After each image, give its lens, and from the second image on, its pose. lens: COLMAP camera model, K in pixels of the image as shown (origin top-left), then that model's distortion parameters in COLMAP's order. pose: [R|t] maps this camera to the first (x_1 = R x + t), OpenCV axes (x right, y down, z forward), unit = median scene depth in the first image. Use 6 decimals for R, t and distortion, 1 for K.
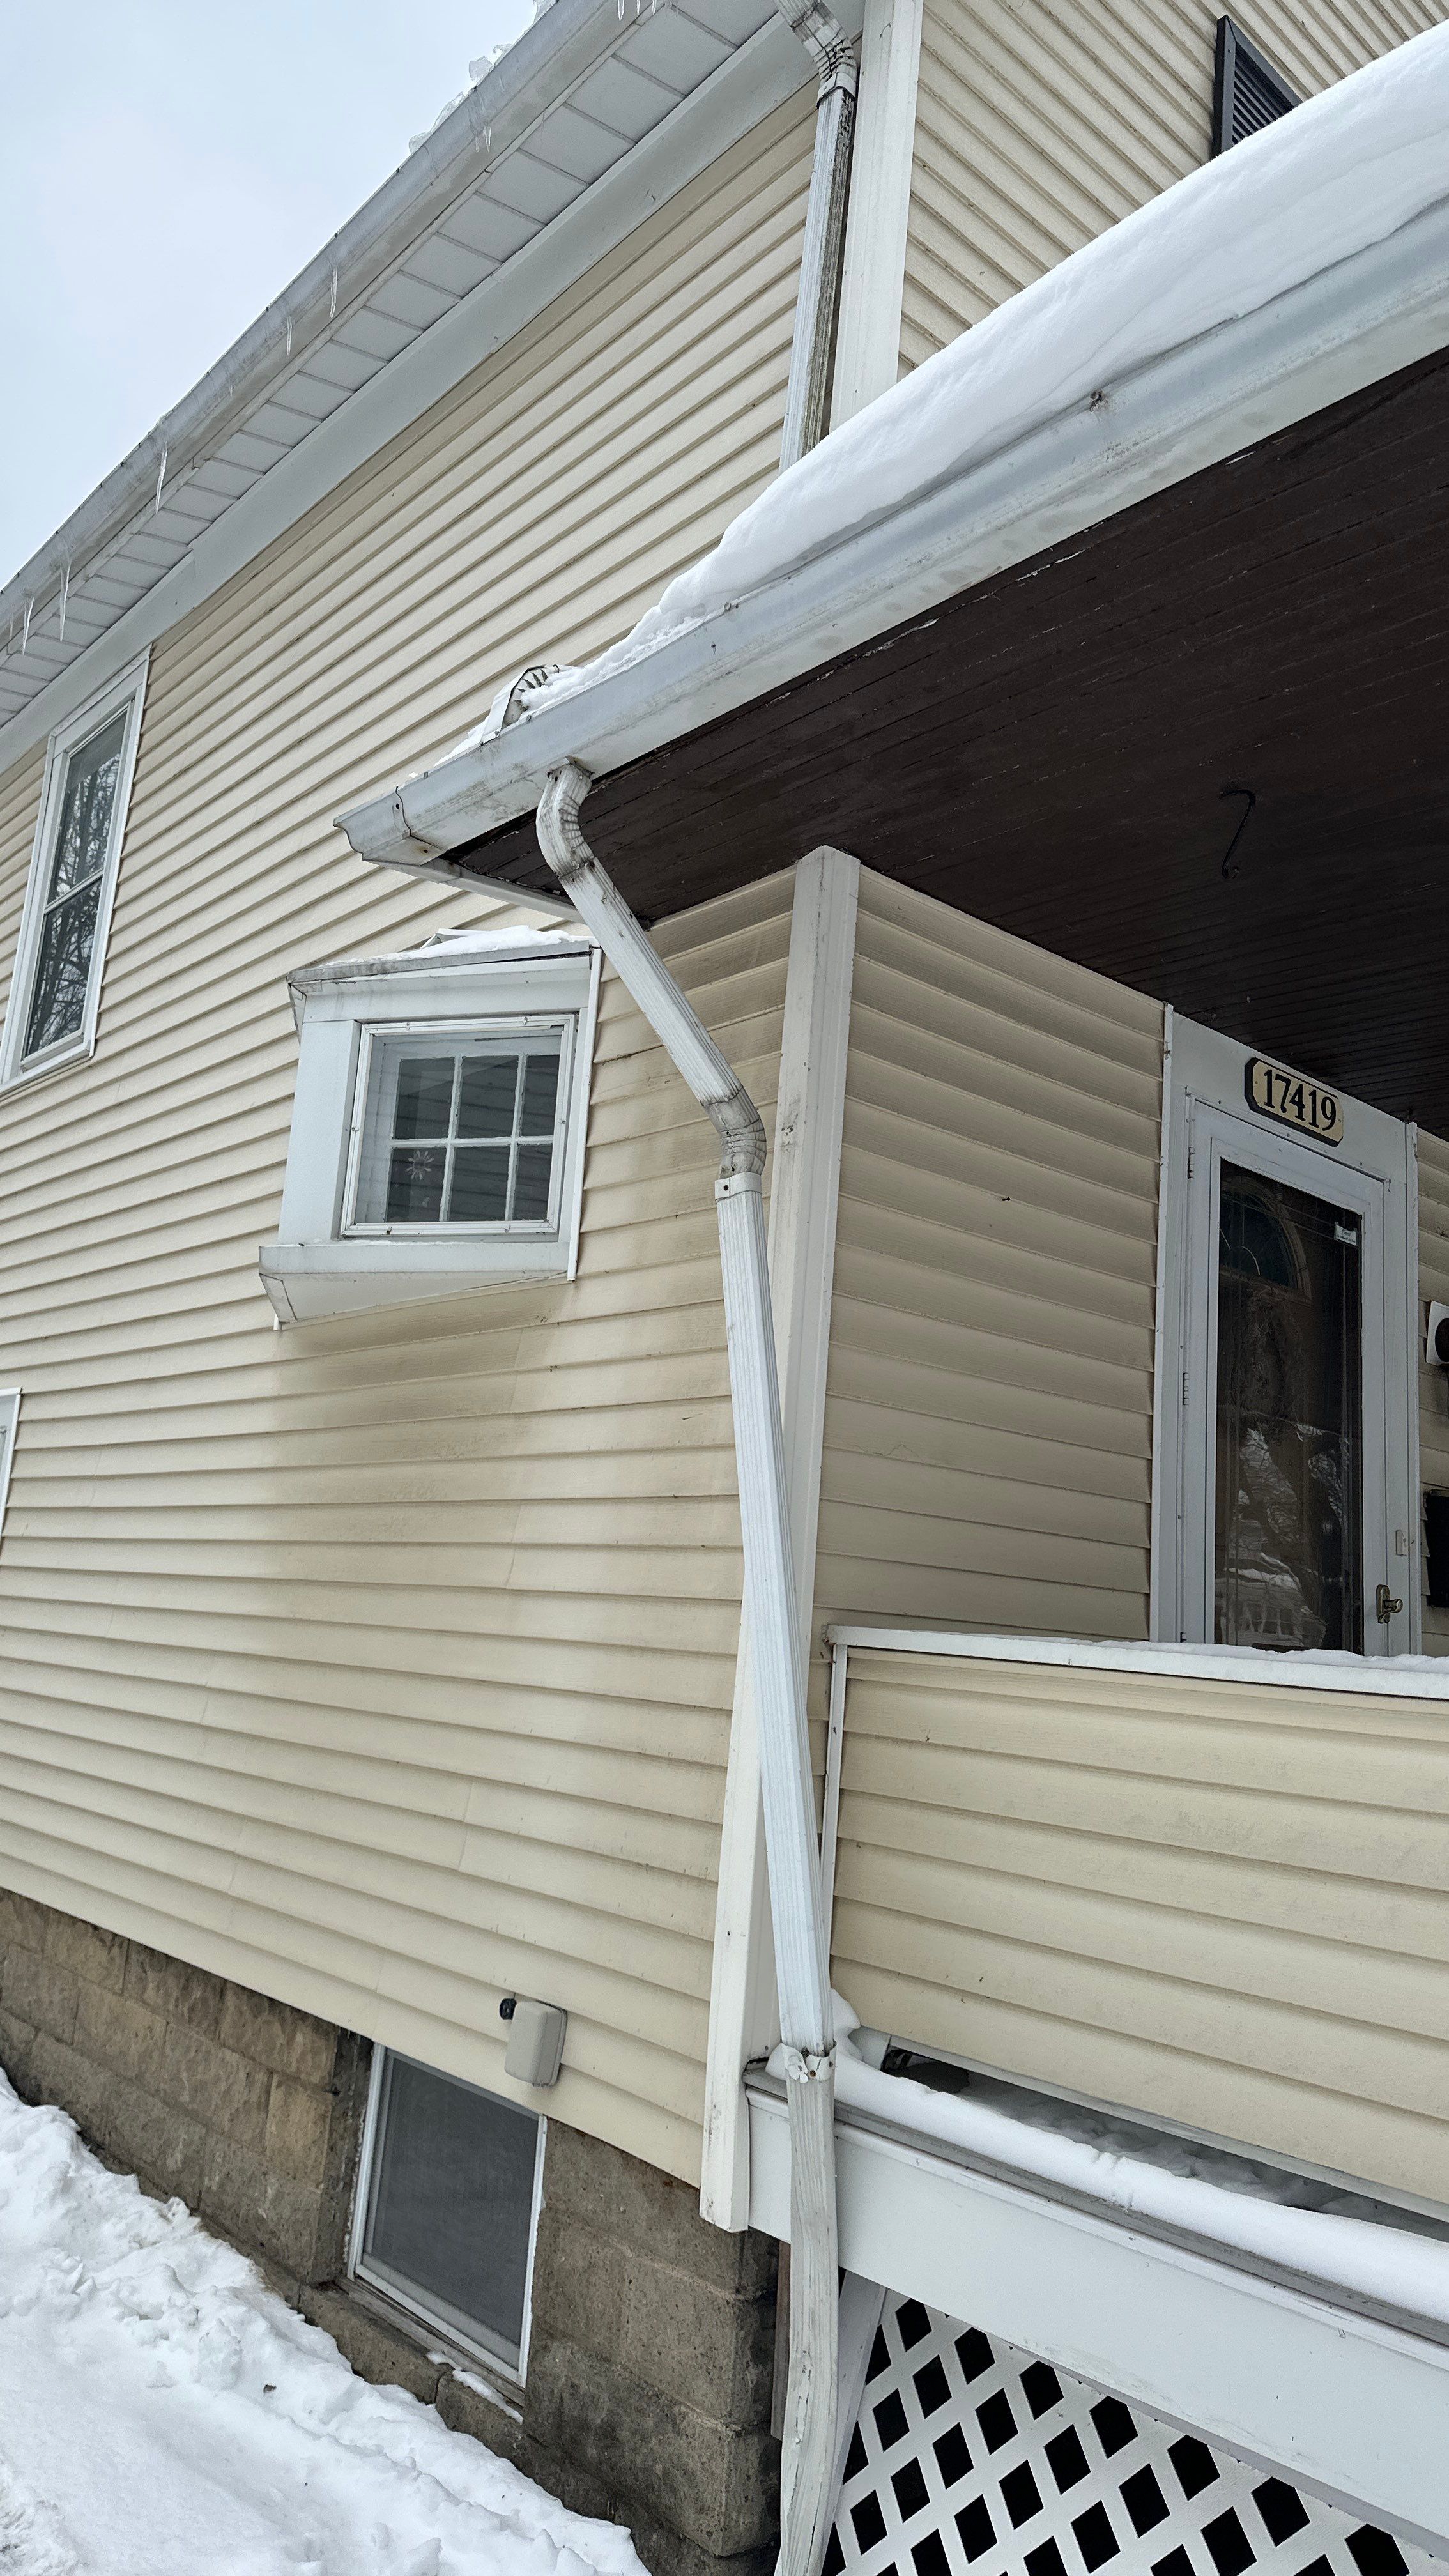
lens RADIAL K [[1792.8, 0, 650.9], [0, 1792.8, 1285.2], [0, 0, 1]] dist [0.006852, -0.003959]
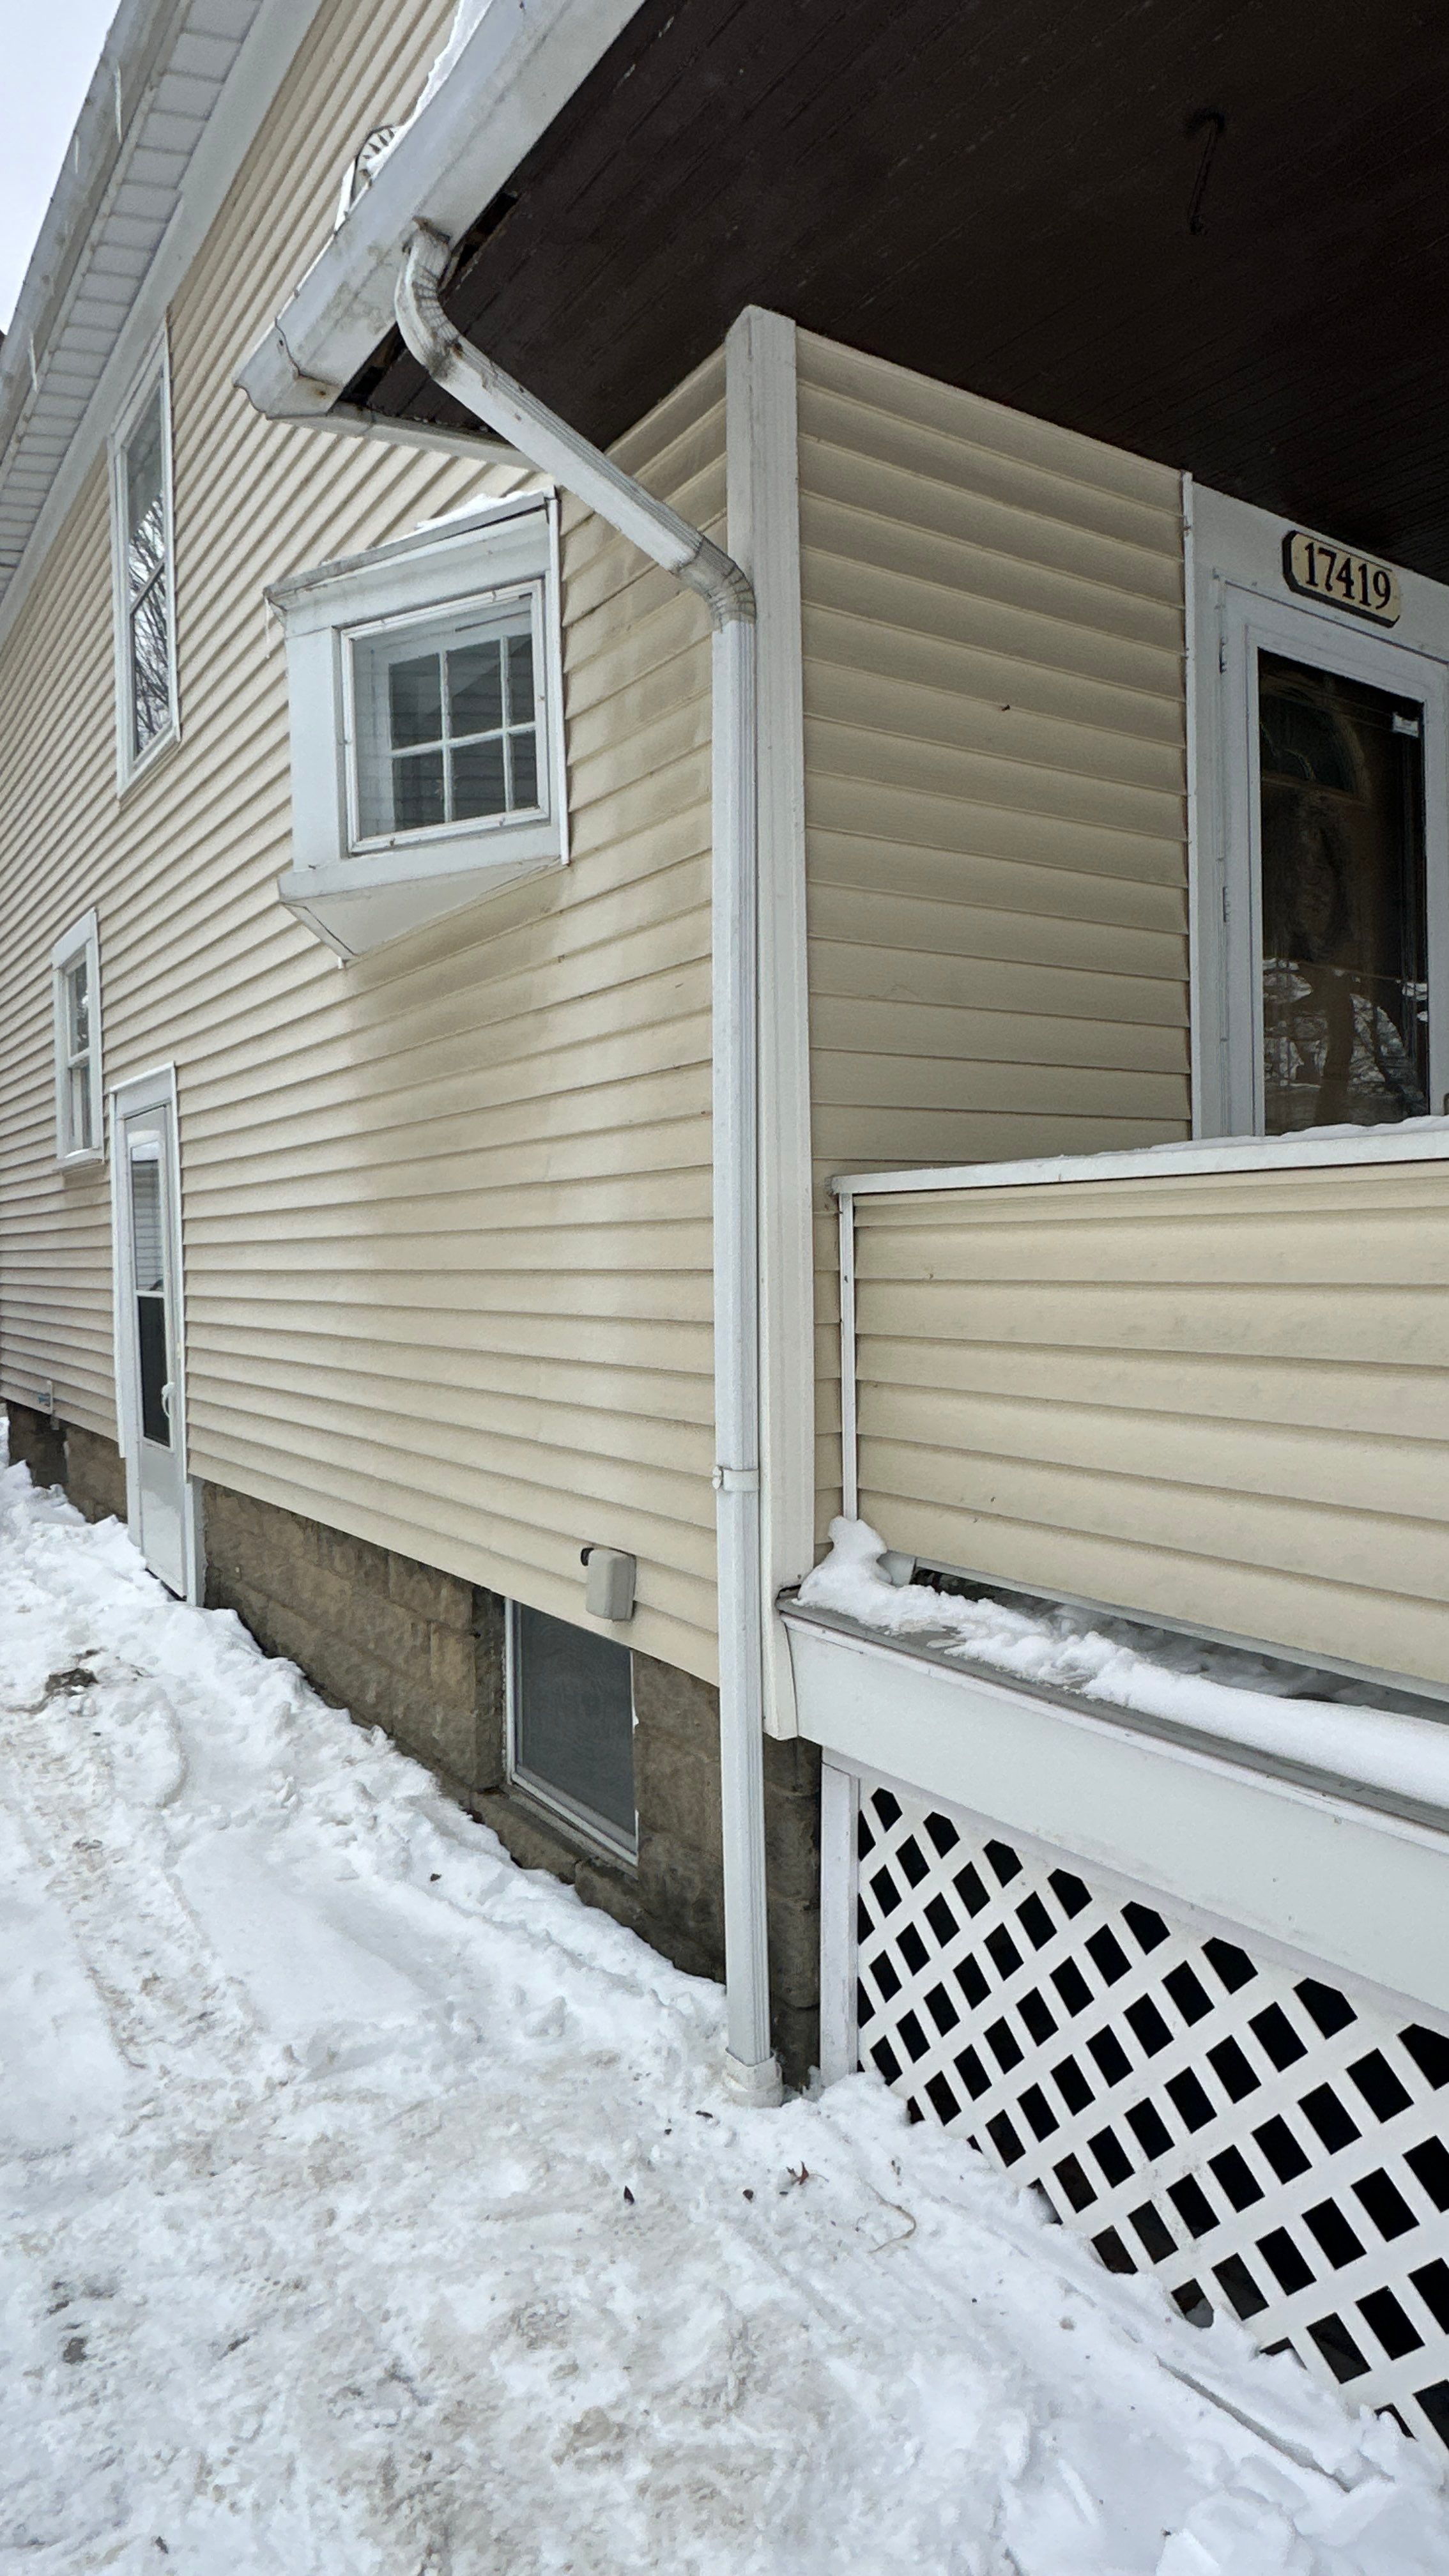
lens RADIAL K [[1586.6, 0, 593.9], [0, 1586.6, 1280.9], [0, 0, 1]] dist [0.054099, -0.109136]
pose [[0.986436, -0.091621, -0.136196, 0.065195], [0.118385, 0.971859, 0.203652, 0.041191], [0.113705, -0.217013, 0.969524, 0.094710]]
